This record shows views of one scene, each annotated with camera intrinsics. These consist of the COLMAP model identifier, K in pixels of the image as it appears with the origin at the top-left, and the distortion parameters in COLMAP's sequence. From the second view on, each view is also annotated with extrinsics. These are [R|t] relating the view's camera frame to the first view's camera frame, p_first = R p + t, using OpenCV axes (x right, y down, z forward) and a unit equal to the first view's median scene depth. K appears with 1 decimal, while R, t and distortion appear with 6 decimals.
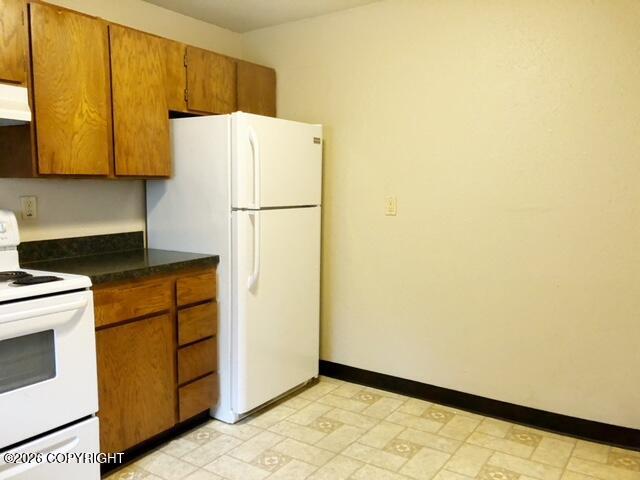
lens RADIAL K [[528.8, 0, 320.0], [0, 528.8, 240.0], [0, 0, 1]] dist [0.022292, -0.002207]
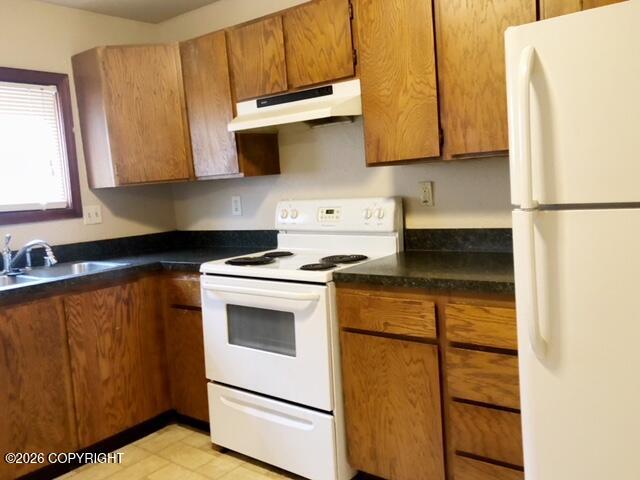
lens RADIAL K [[528.8, 0, 320.0], [0, 528.8, 240.0], [0, 0, 1]] dist [0.022292, -0.002207]
pose [[-0.057823, 0.116272, -0.991533, 0.441933], [-0.034495, 0.992369, 0.118382, -0.088253], [0.997731, 0.041048, -0.053371, 0.895133]]
